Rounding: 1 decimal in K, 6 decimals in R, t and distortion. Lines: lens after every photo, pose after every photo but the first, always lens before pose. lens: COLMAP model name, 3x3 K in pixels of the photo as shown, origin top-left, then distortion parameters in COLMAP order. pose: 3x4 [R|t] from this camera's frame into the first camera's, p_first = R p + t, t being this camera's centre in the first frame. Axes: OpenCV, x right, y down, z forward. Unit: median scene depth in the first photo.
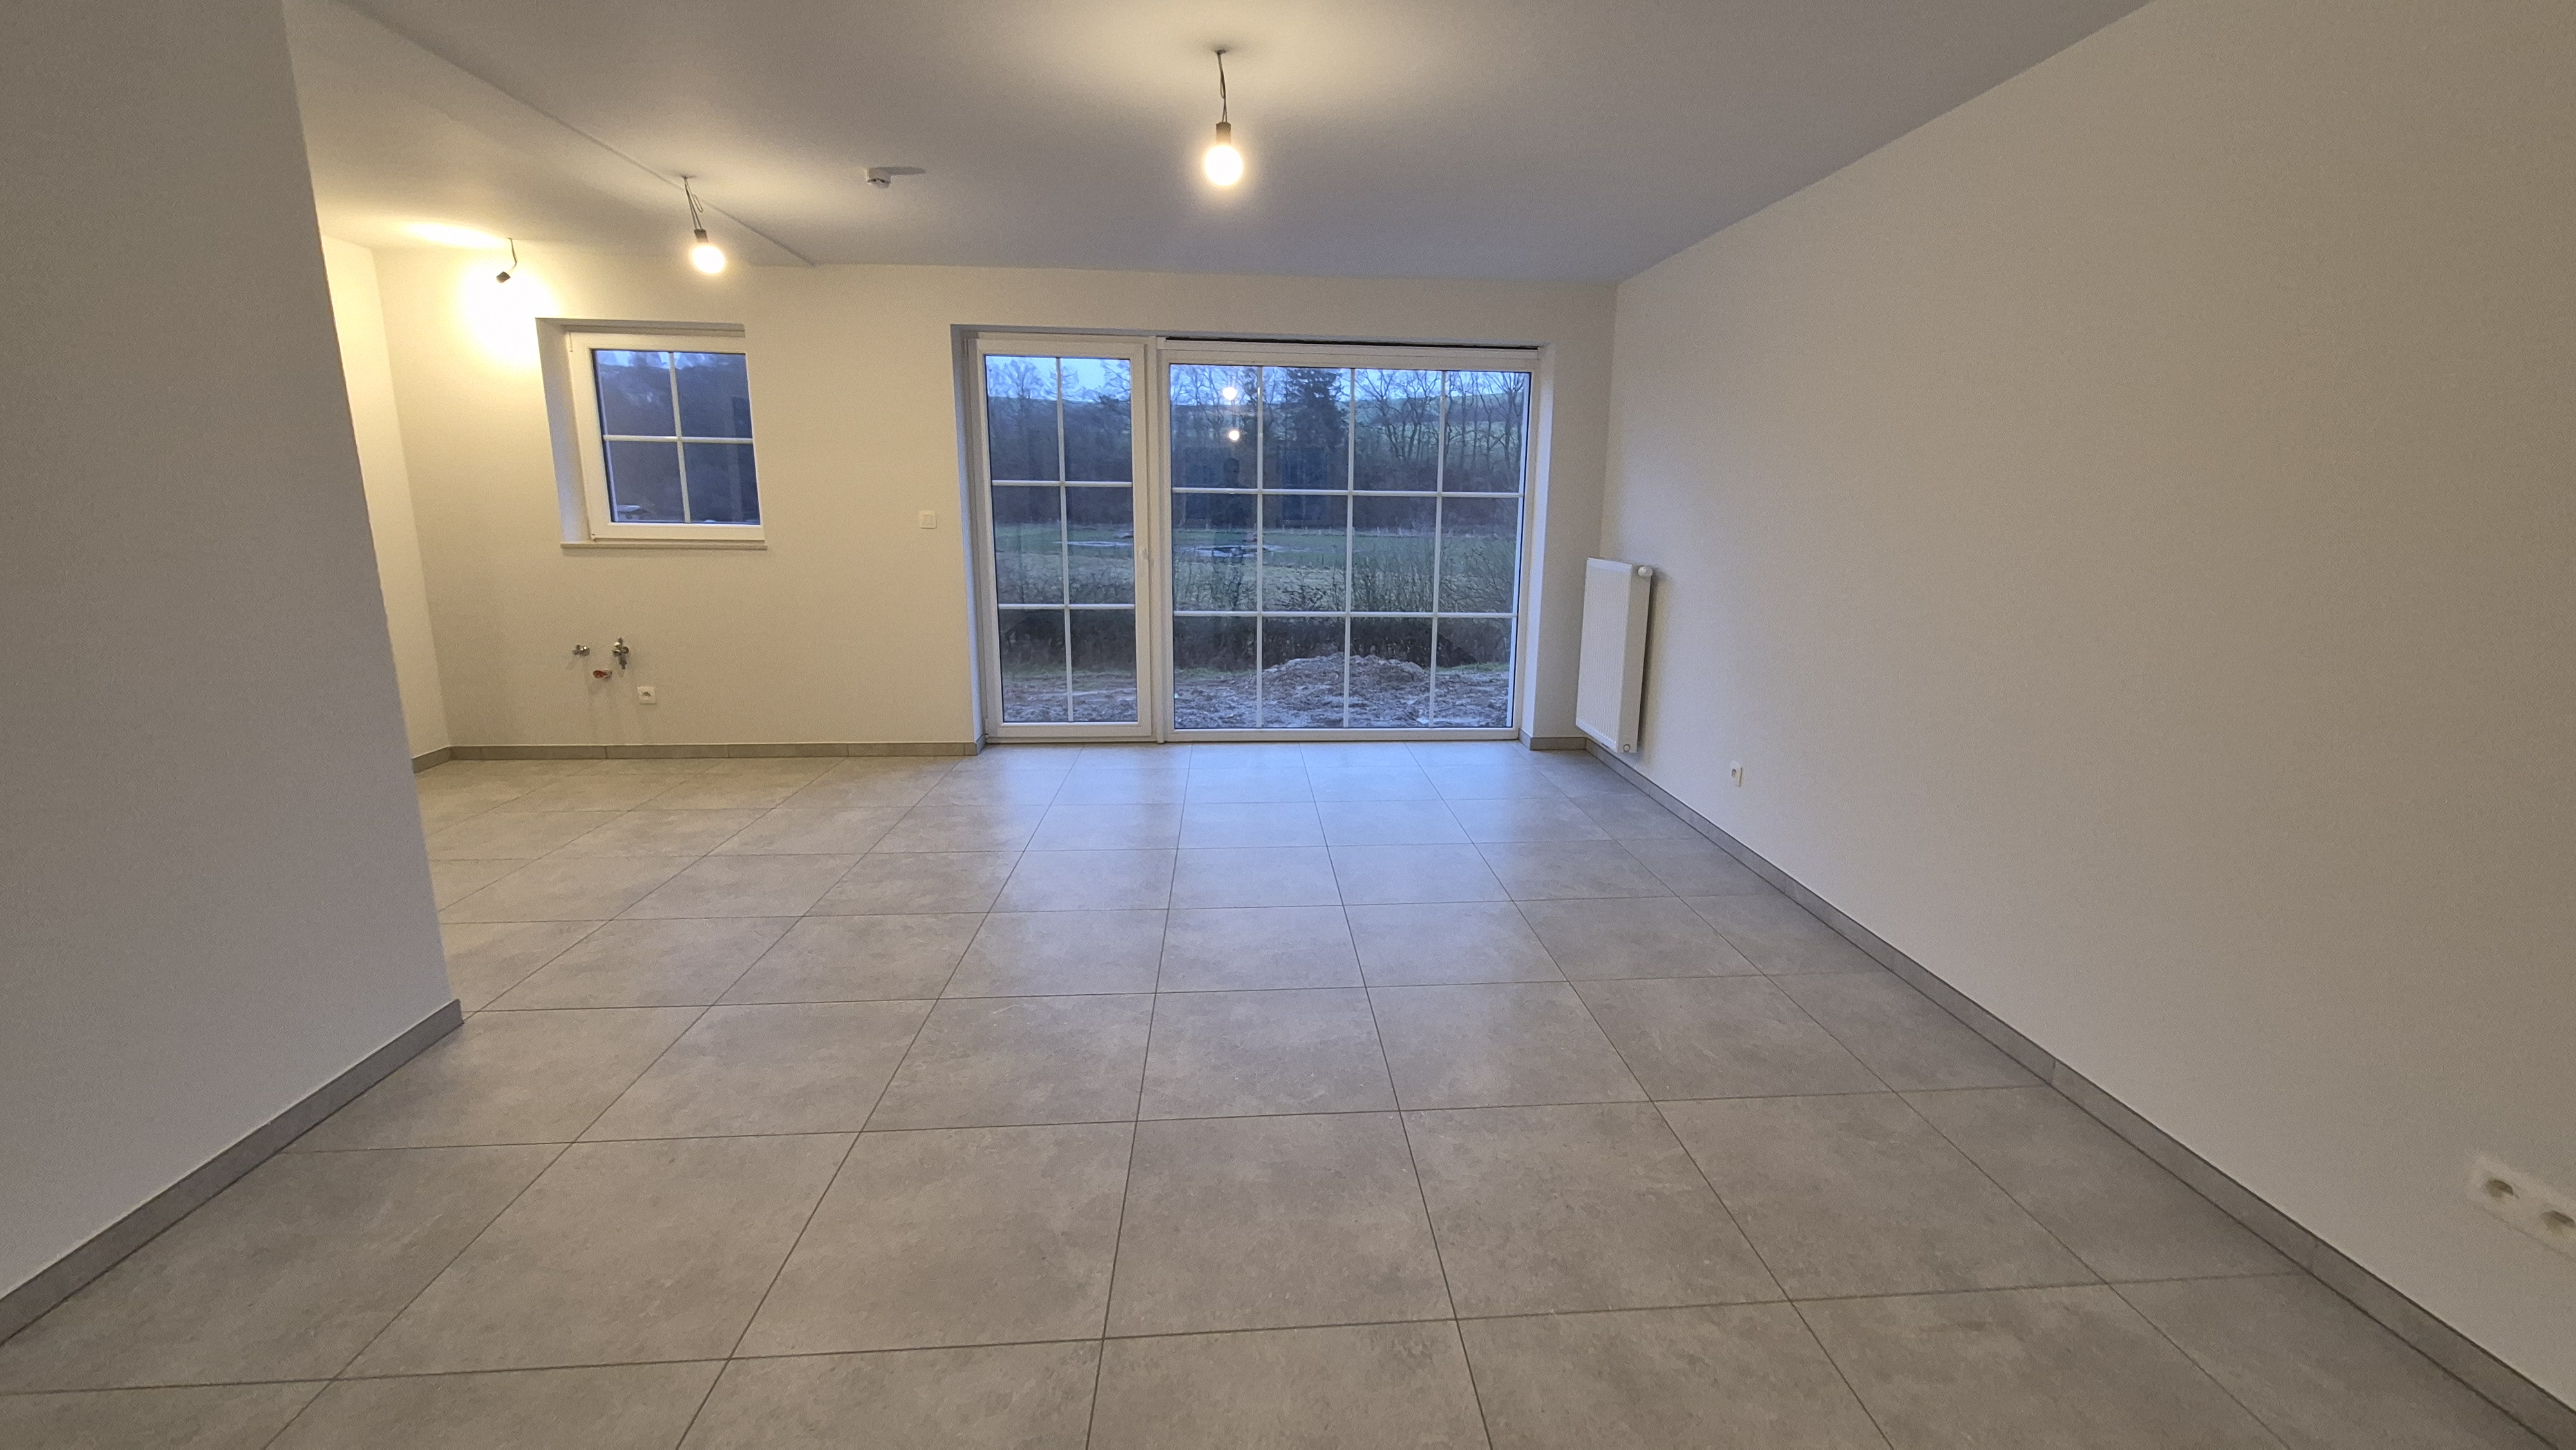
lens RADIAL K [[1011.3, 0, 1313.0], [0, 1011.3, 697.2], [0, 0, 1]] dist [0.002269, -0.000426]
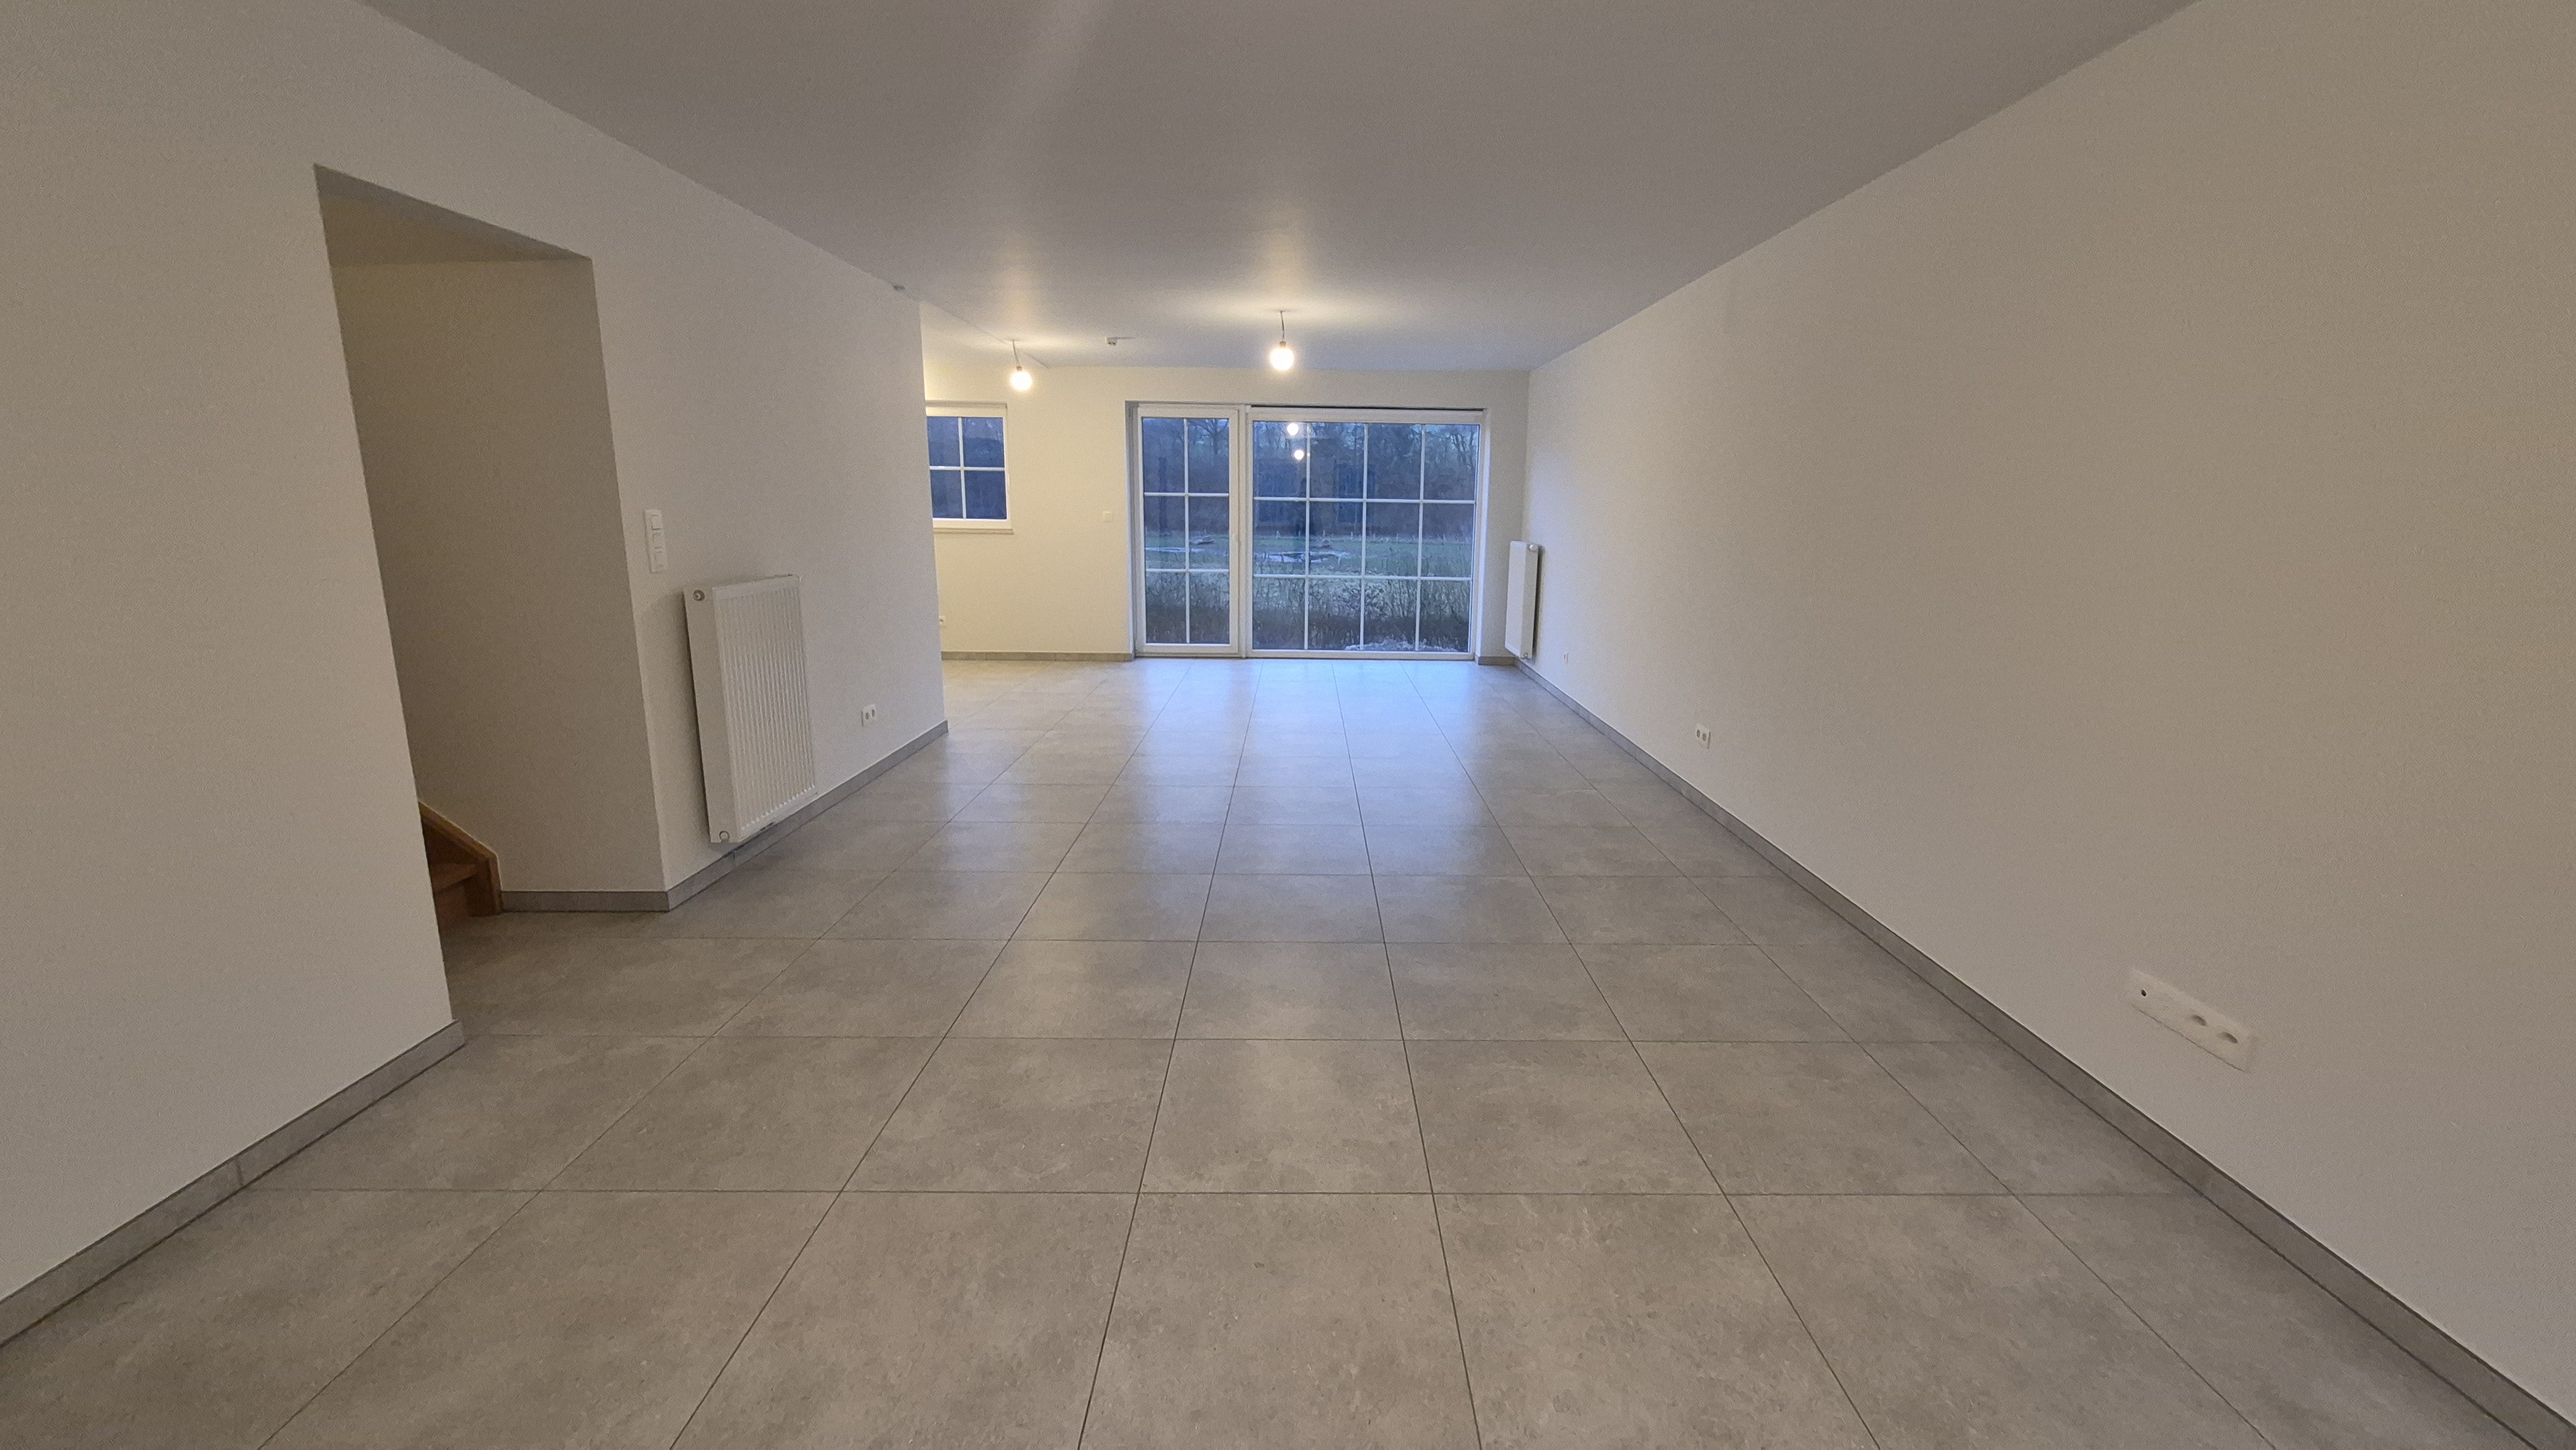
lens RADIAL K [[1011.3, 0, 1313.0], [0, 1011.3, 697.2], [0, 0, 1]] dist [0.002269, -0.000426]
pose [[0.997628, 0.013180, -0.067557, 0.074342], [-0.013706, 0.999879, -0.007341, 0.133101], [0.067452, 0.008249, 0.997688, -0.653483]]
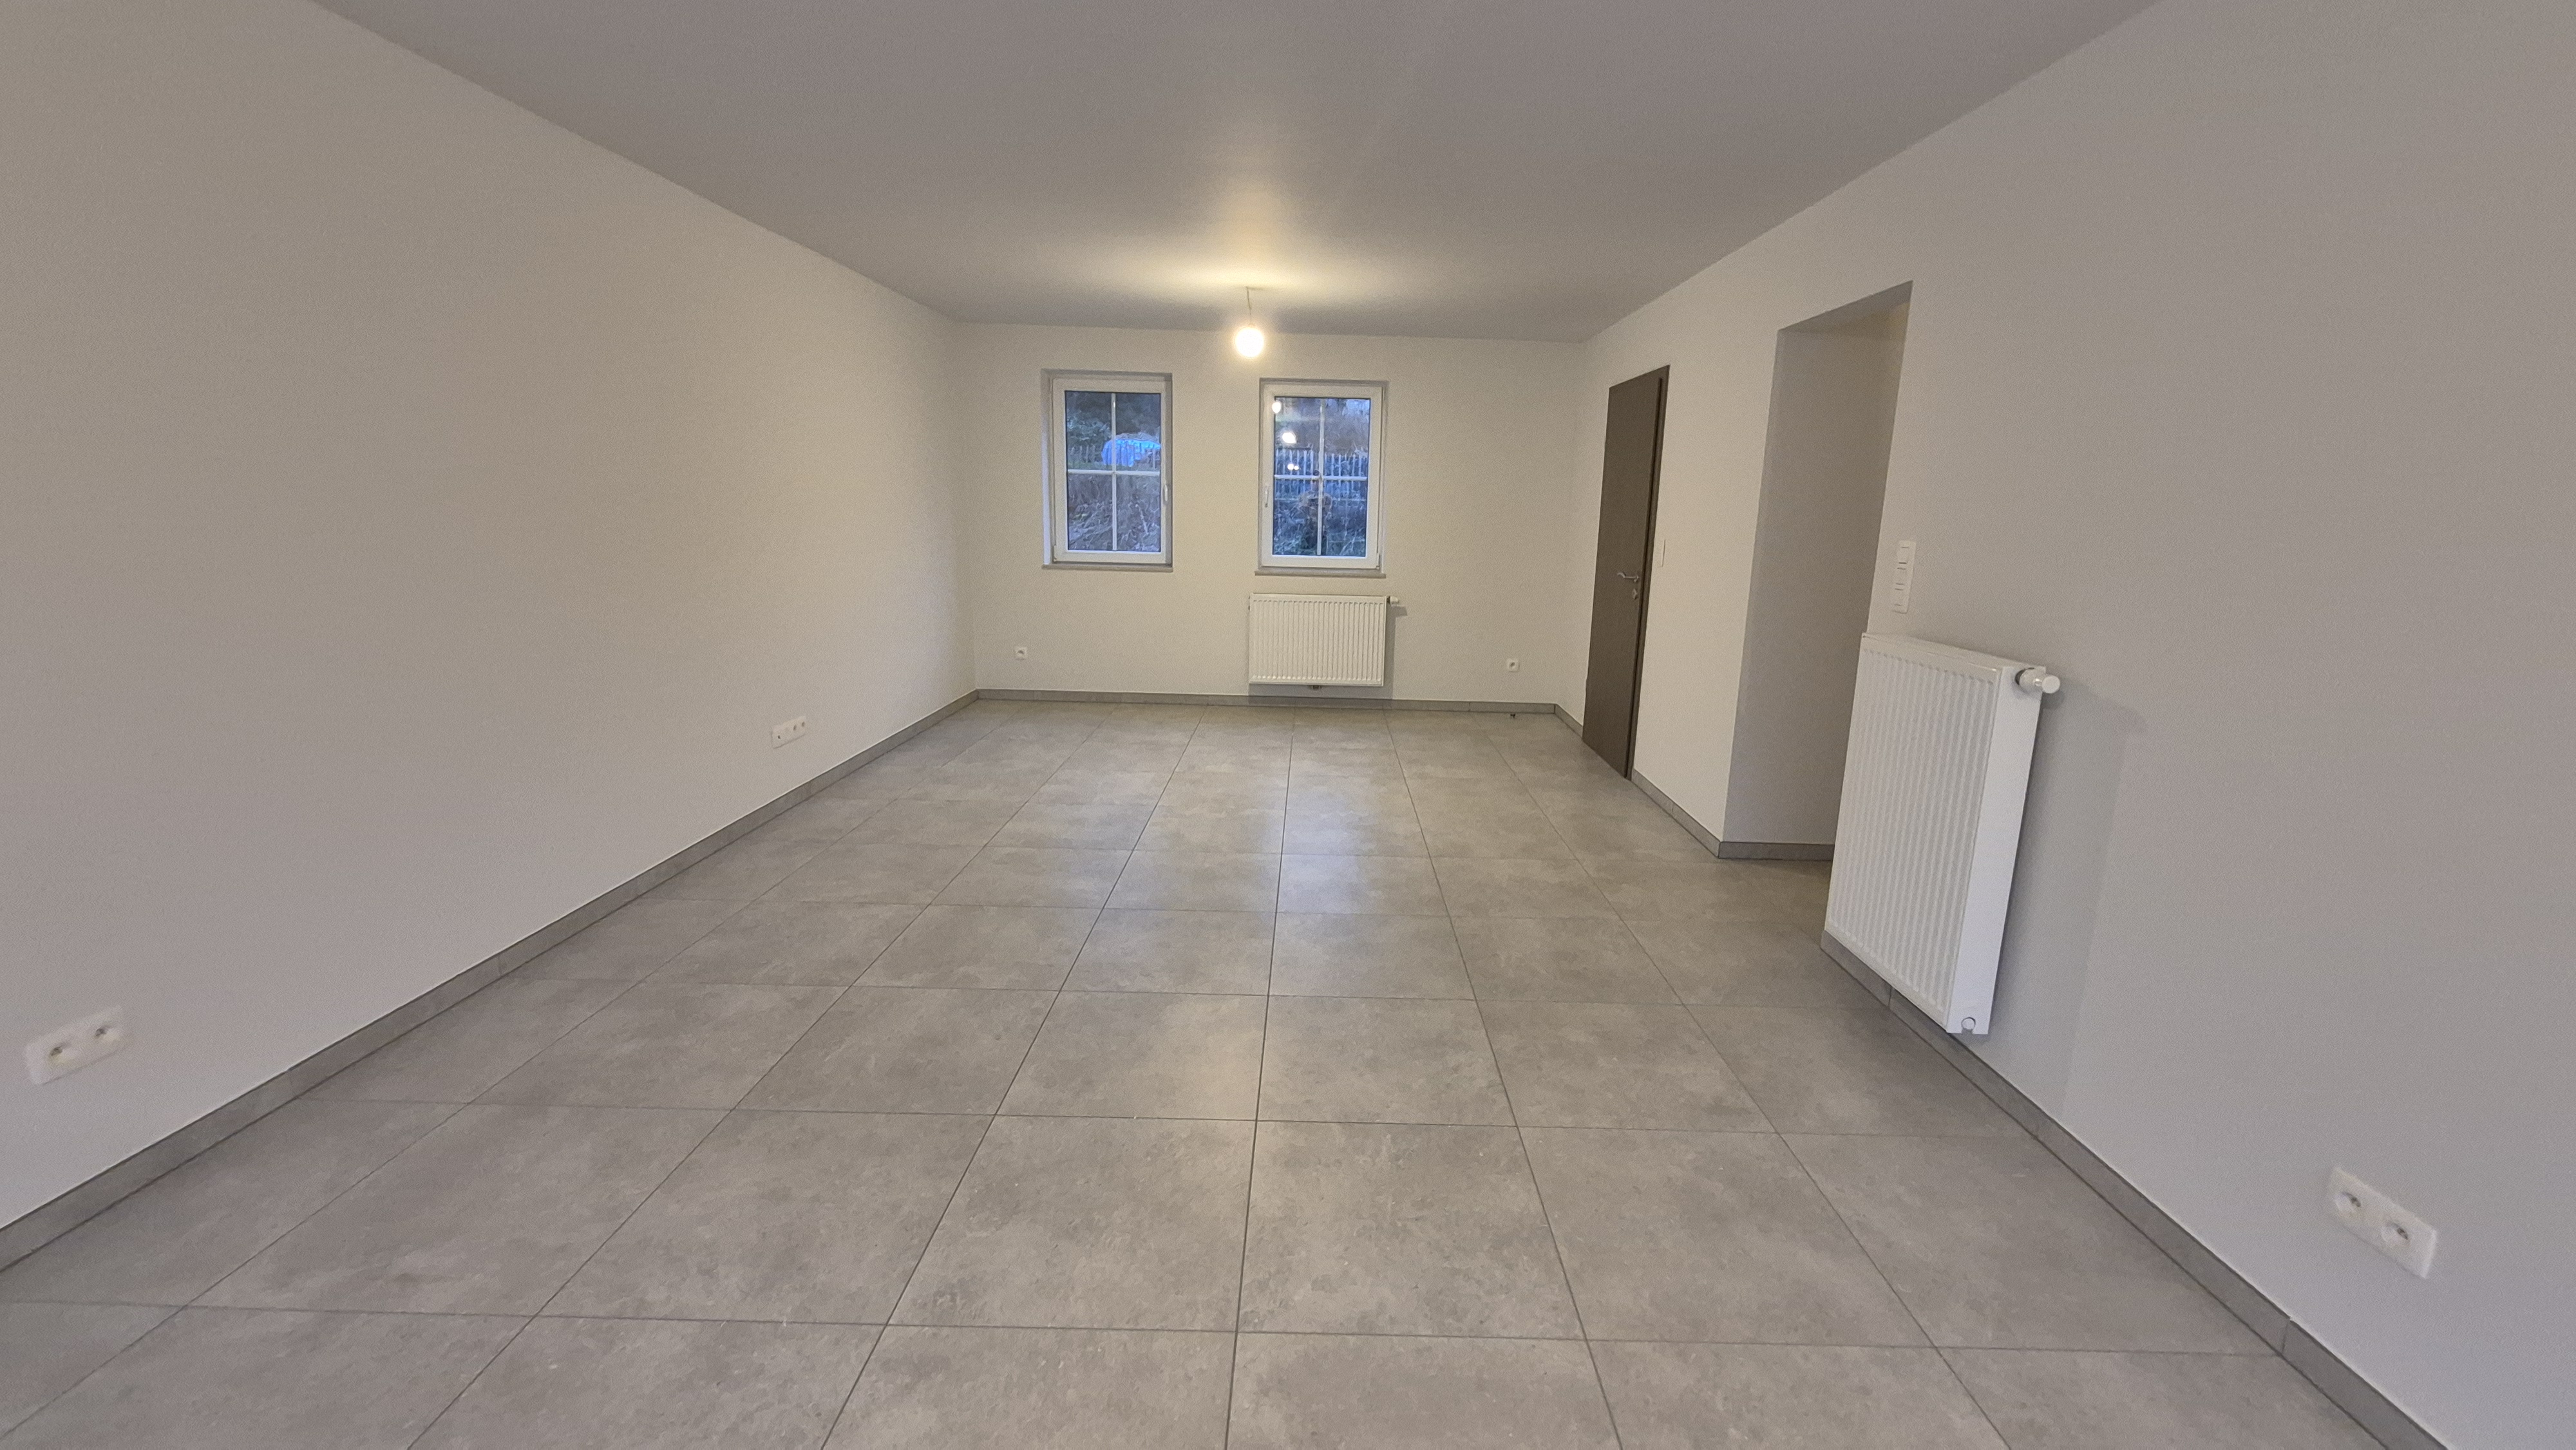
lens RADIAL K [[1011.3, 0, 1313.0], [0, 1011.3, 697.2], [0, 0, 1]] dist [0.002269, -0.000426]
pose [[-0.996020, -0.051422, 0.072806, -0.109746], [-0.019955, 0.924719, 0.380127, -0.118415], [-0.086872, 0.377161, -0.922064, 0.571302]]
